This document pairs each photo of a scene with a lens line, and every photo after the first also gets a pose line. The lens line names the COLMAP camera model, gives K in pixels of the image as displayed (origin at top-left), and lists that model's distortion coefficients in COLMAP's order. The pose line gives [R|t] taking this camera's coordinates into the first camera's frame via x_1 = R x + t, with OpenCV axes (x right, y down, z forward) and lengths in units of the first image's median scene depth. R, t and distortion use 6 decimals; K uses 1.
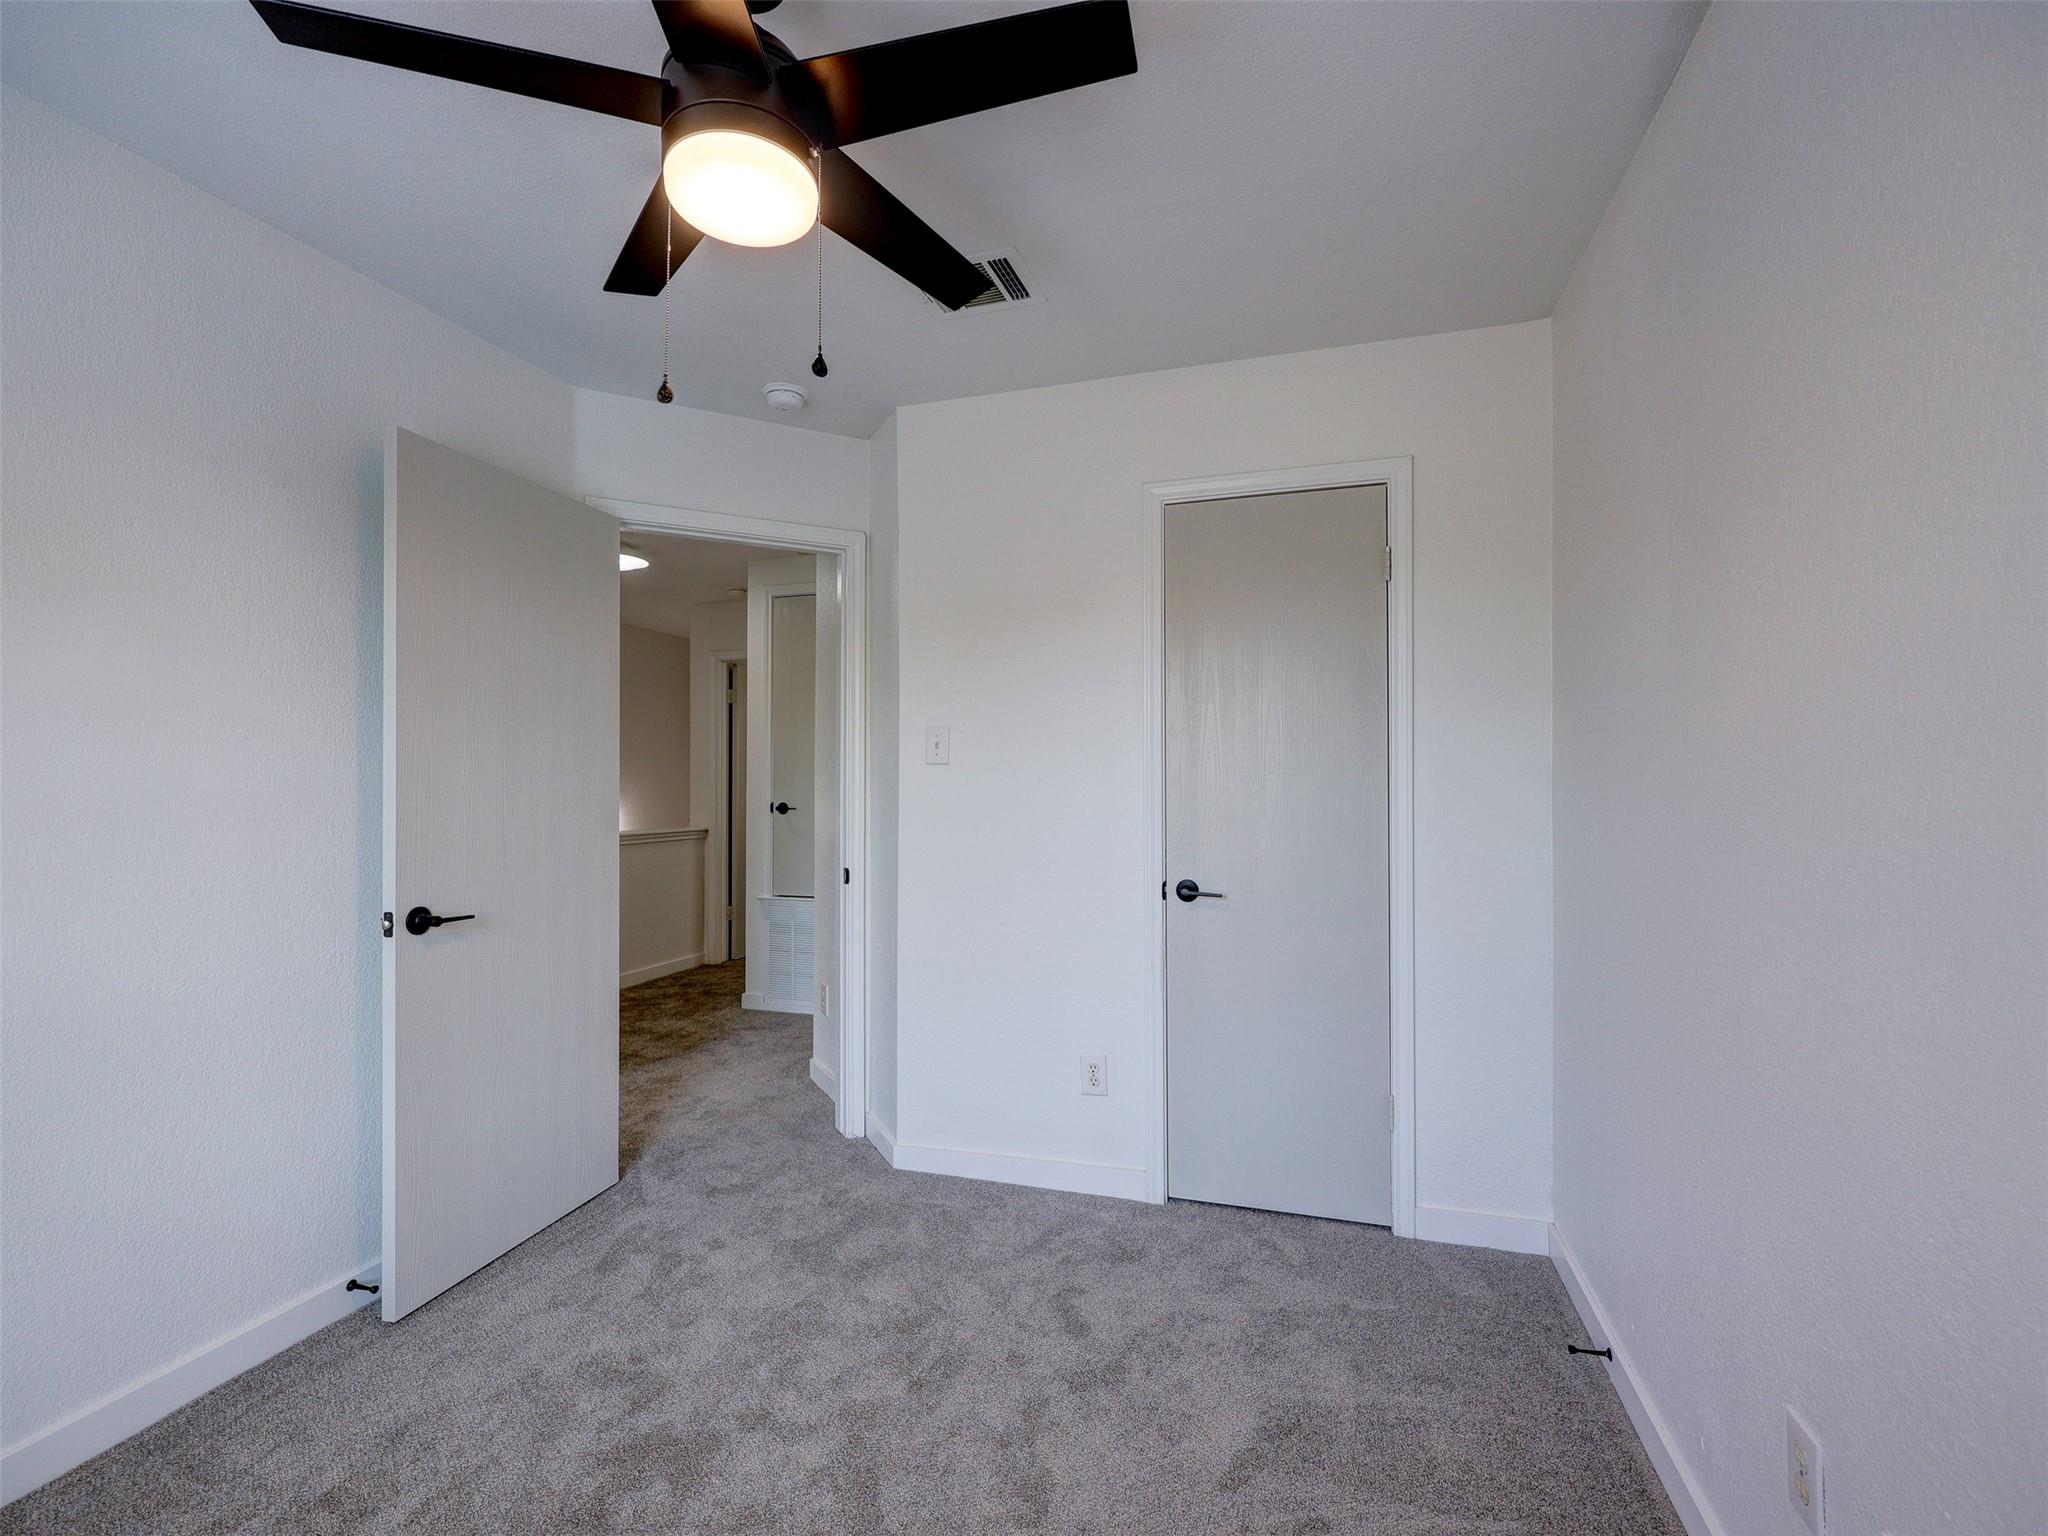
lens RADIAL K [[926.9, 0, 1027.3], [0, 926.9, 775.8], [0, 0, 1]] dist [0.001553, -0.000160]
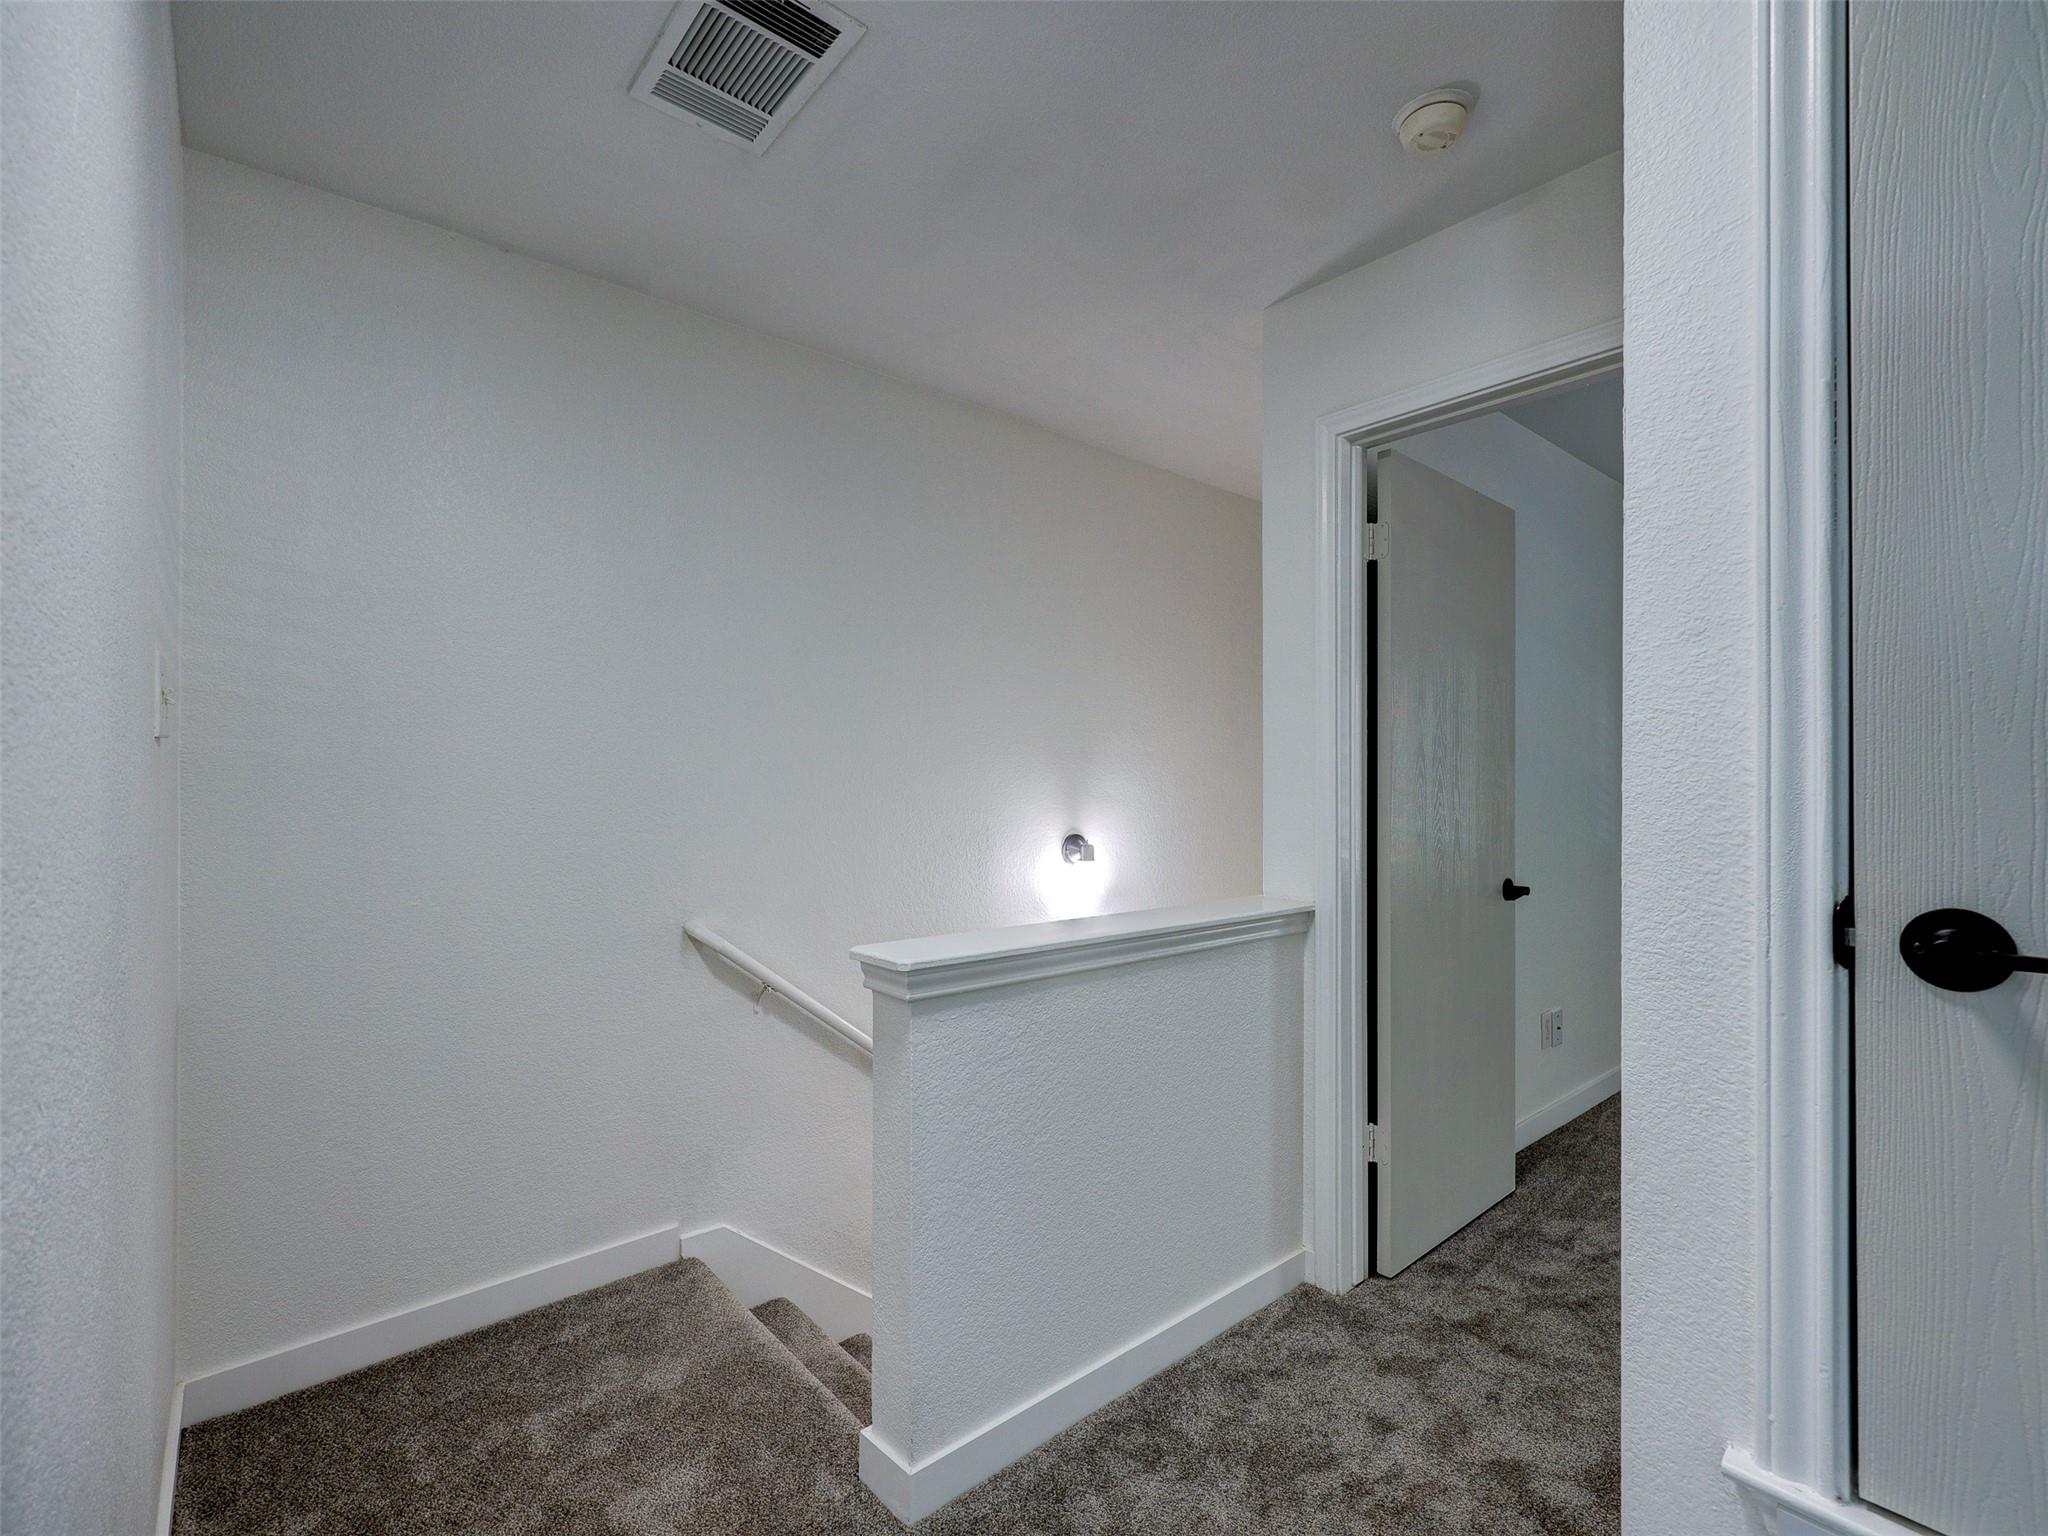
lens RADIAL K [[926.9, 0, 1027.3], [0, 926.9, 775.8], [0, 0, 1]] dist [0.001553, -0.000160]
pose [[0.827622, -0.000726, -0.561285, -0.233532], [0.001392, 0.999999, 0.000759, 0.005410], [0.561283, -0.001410, 0.827622, 0.639582]]
